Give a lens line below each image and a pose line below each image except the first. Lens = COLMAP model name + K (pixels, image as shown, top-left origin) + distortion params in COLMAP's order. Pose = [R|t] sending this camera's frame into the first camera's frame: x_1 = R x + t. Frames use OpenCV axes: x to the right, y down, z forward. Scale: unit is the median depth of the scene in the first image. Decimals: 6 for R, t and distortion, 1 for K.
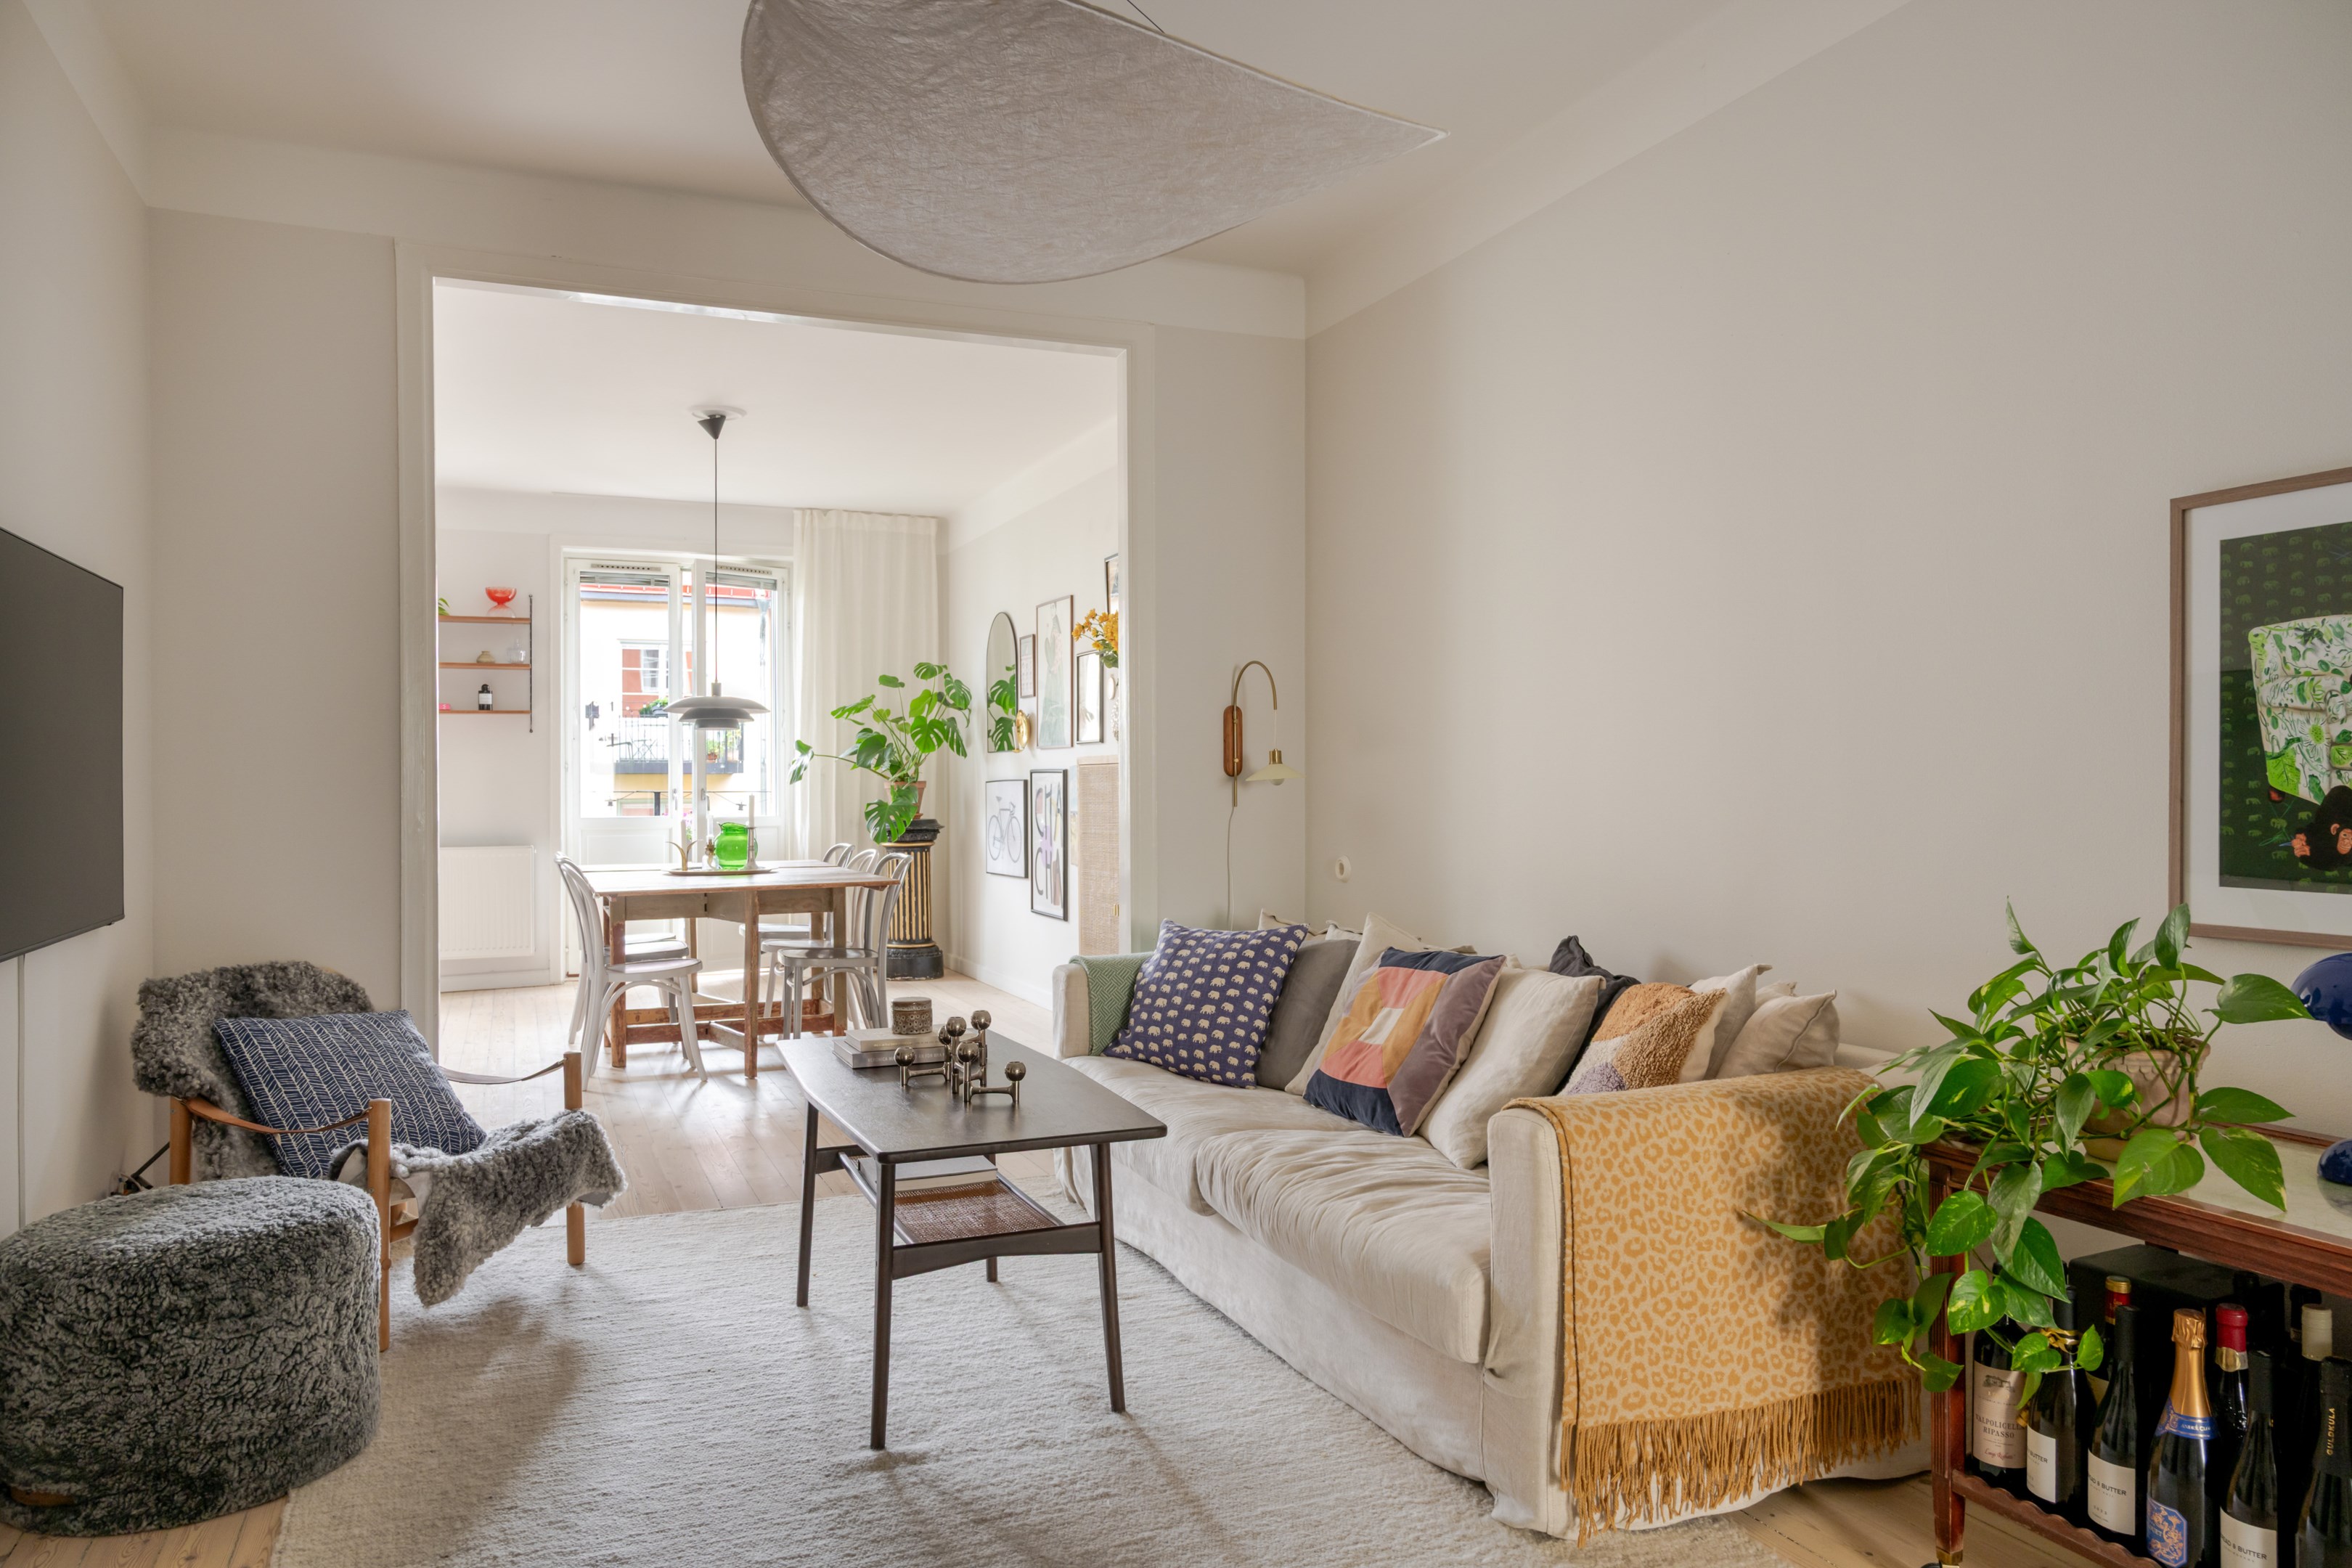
lens RADIAL K [[1582.9, 0, 1179.6], [0, 1582.9, 788.0], [0, 0, 1]] dist [-0.004848, 0.002103]
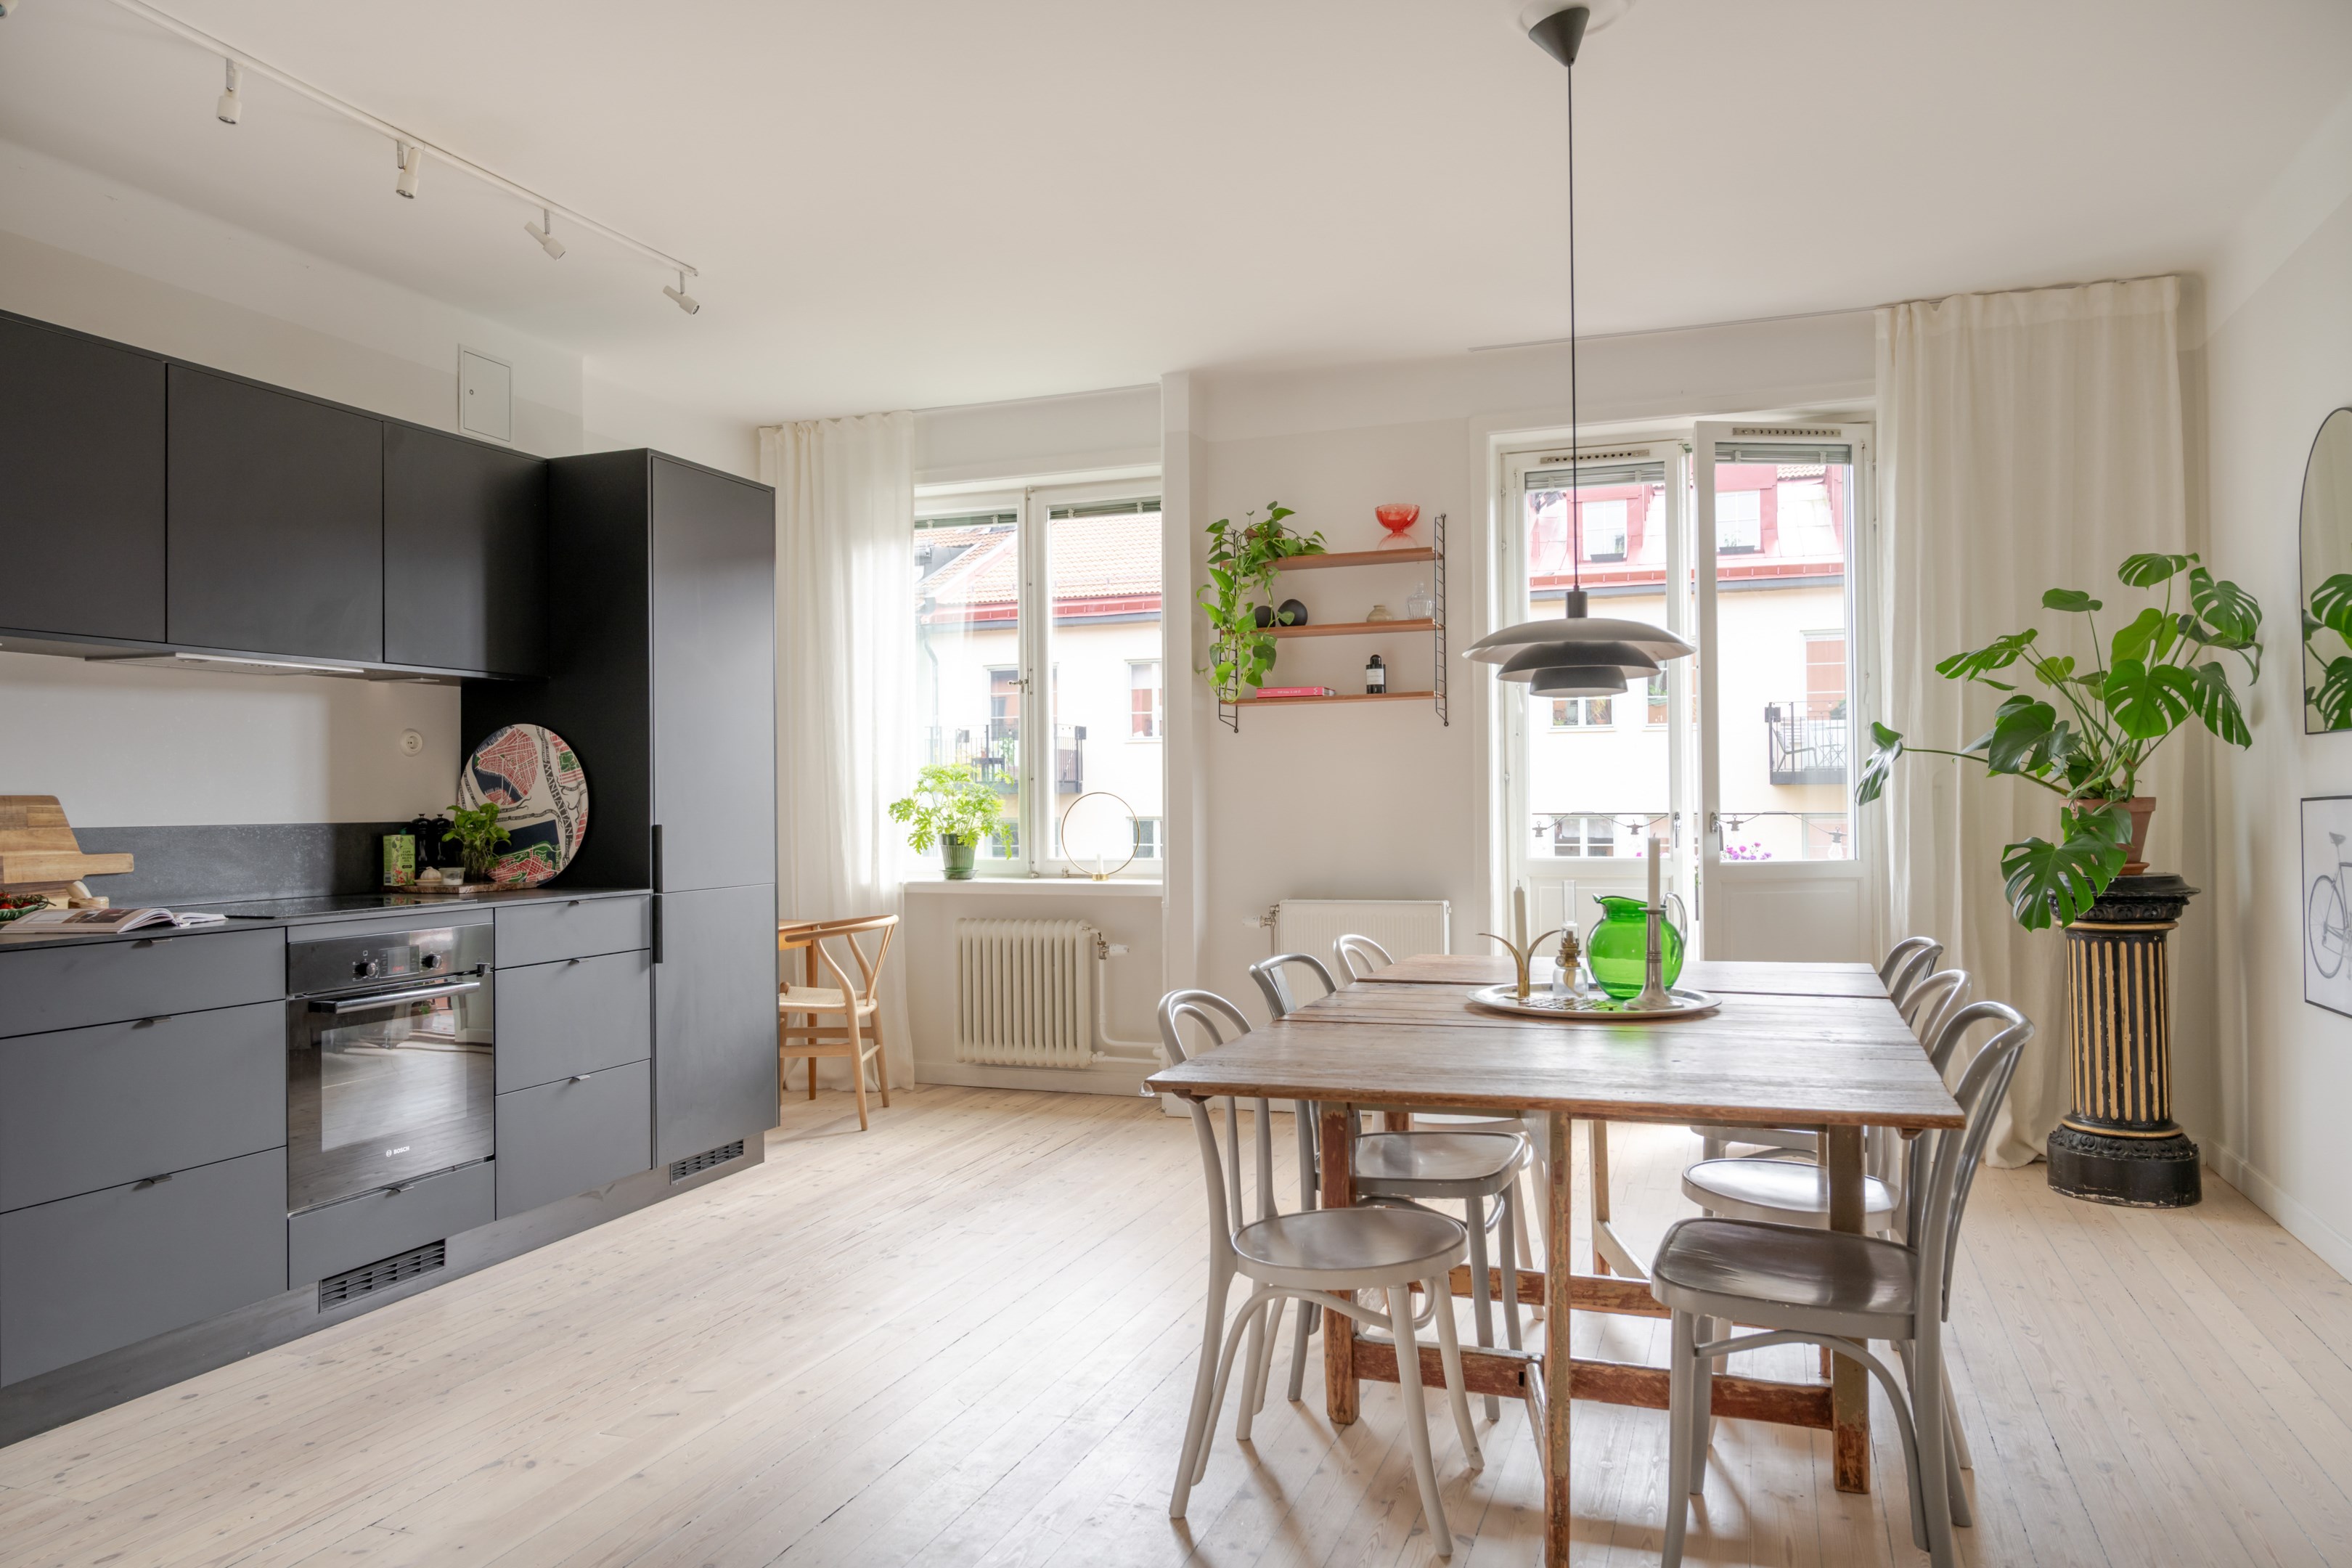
lens RADIAL K [[1559.7, 0, 1183.4], [0, 1559.7, 784.1], [0, 0, 1]] dist [-0.008861, 0.002352]
pose [[0.730030, -0.010893, -0.683329, -0.128573], [0.004848, 0.999930, -0.010761, -0.012360], [0.683398, 0.004543, 0.730031, 1.127098]]
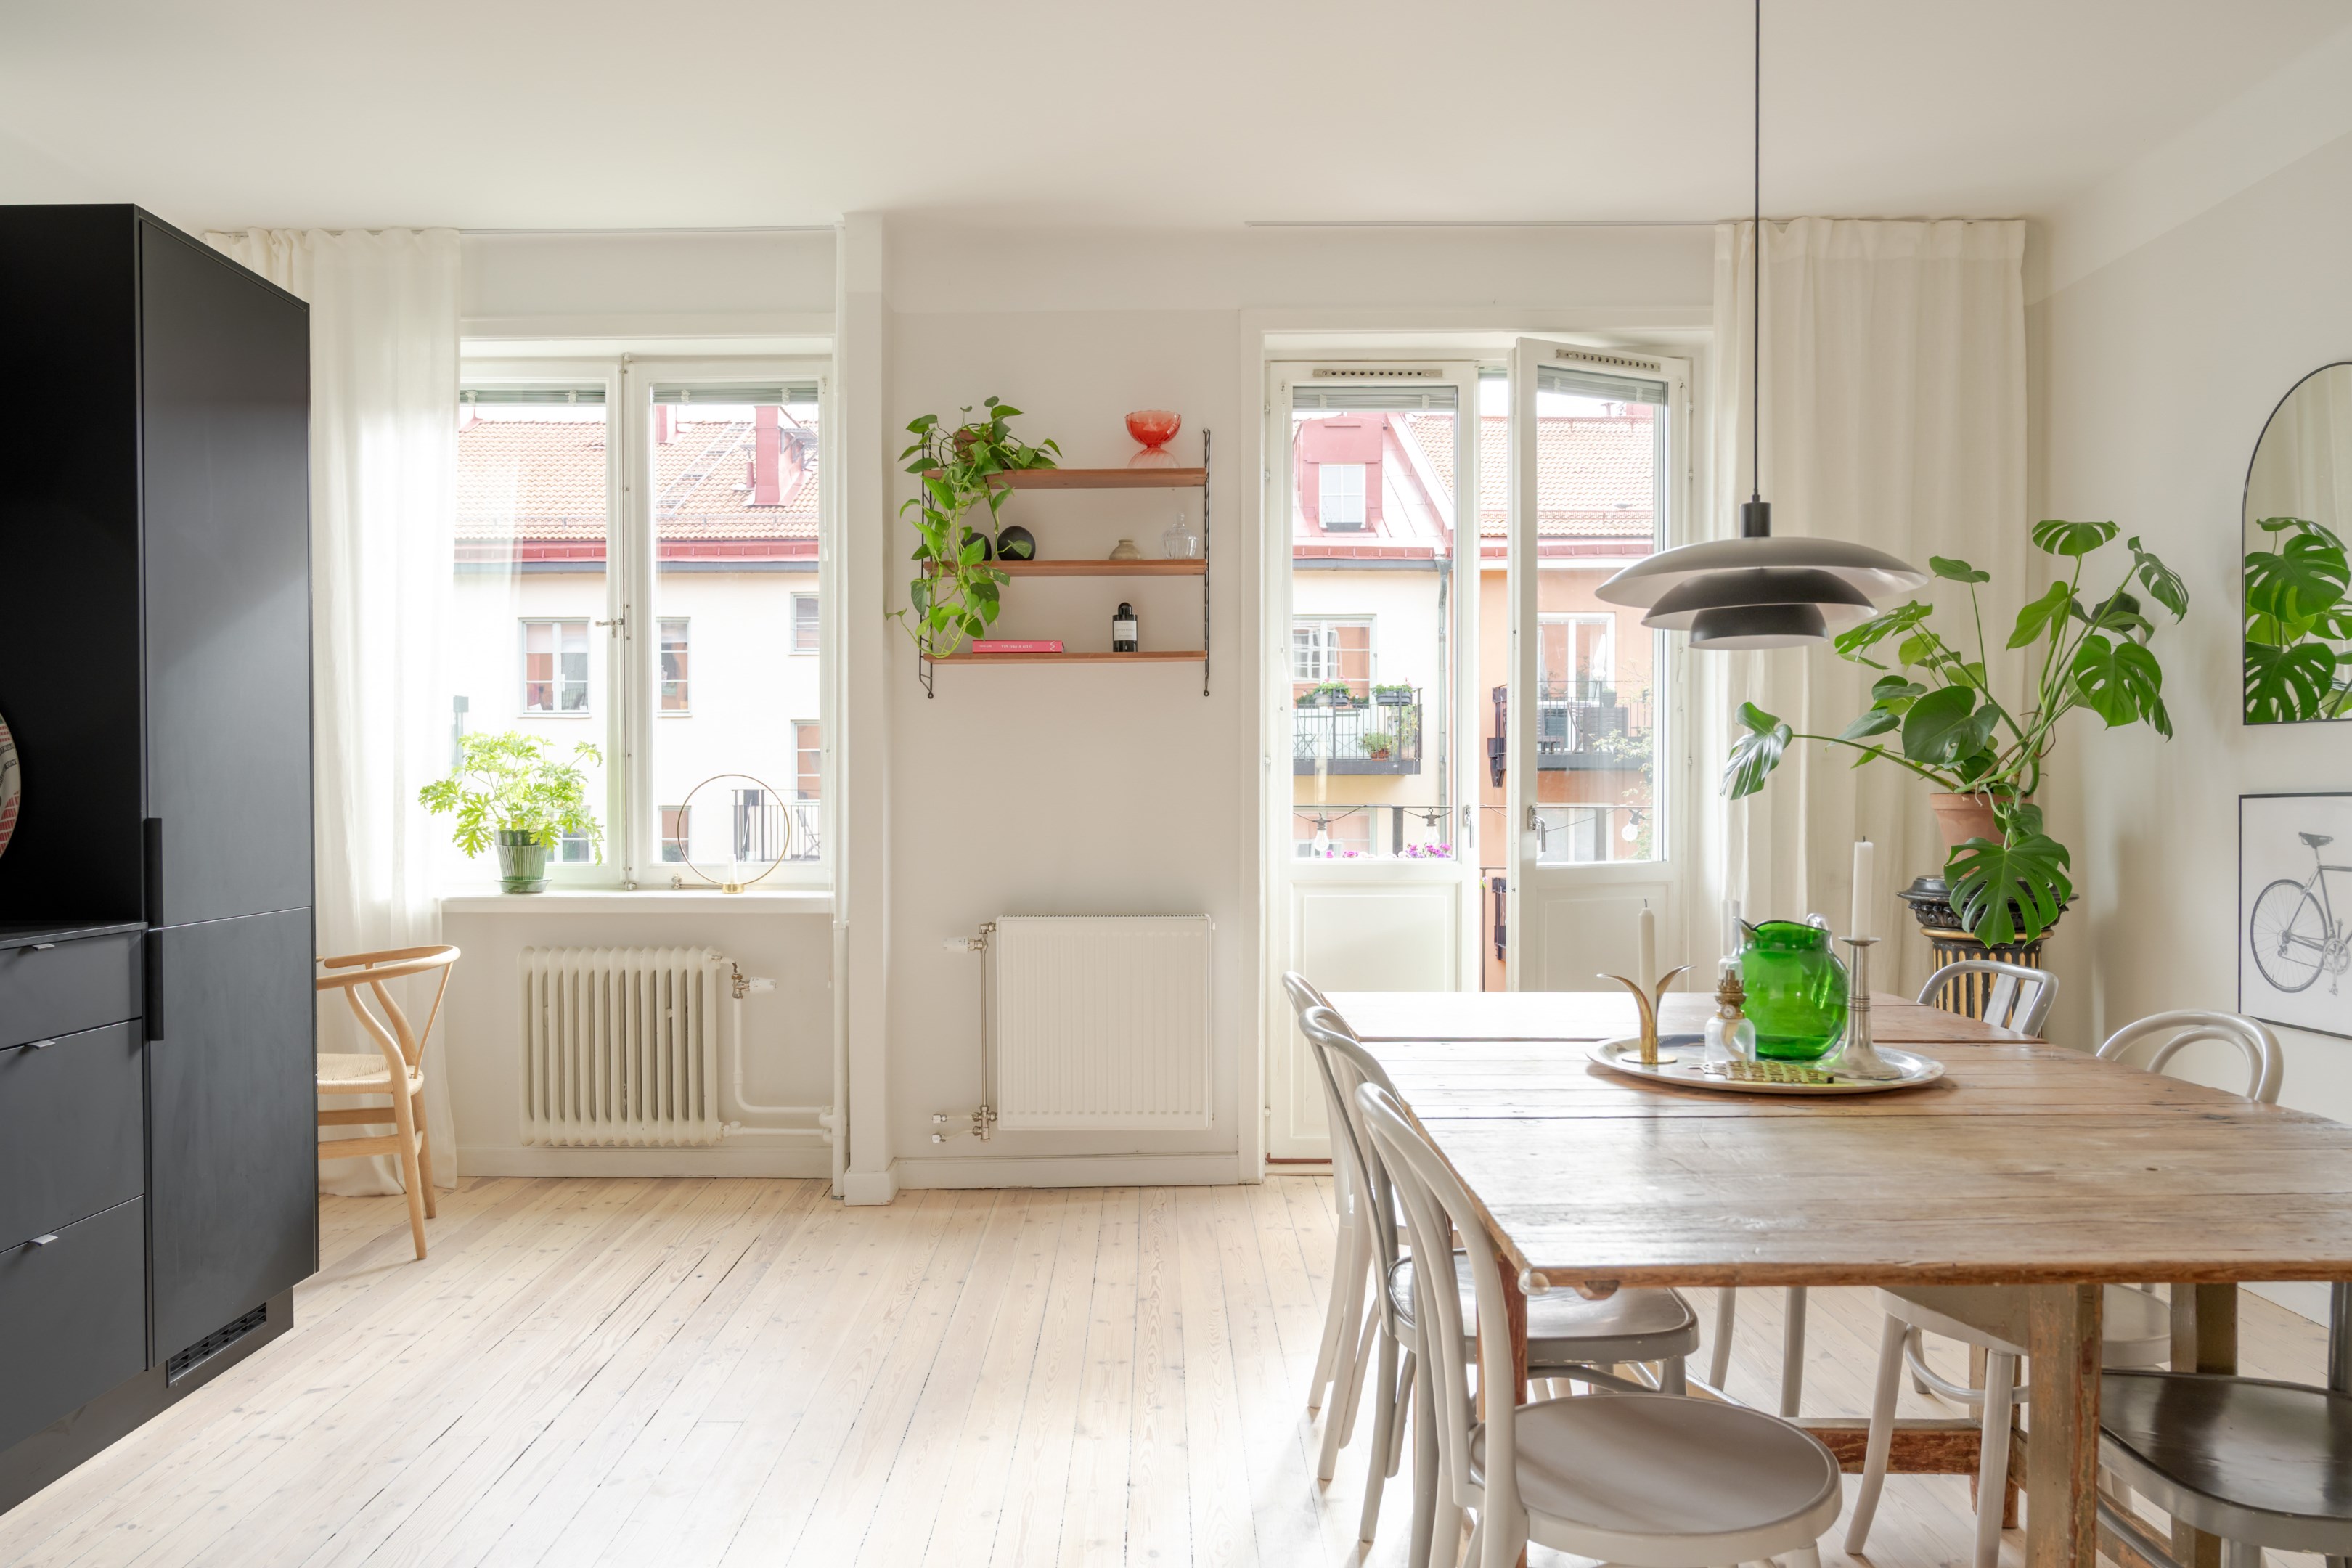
lens RADIAL K [[1696.3, 0, 1120.9], [0, 1696.3, 814.5], [0, 0, 1]] dist [-0.008354, 0.001464]
pose [[0.913654, 0.009422, -0.406383, -0.512823], [-0.003471, 0.999876, 0.015378, -0.011869], [0.406477, -0.012640, 0.913574, 1.177602]]
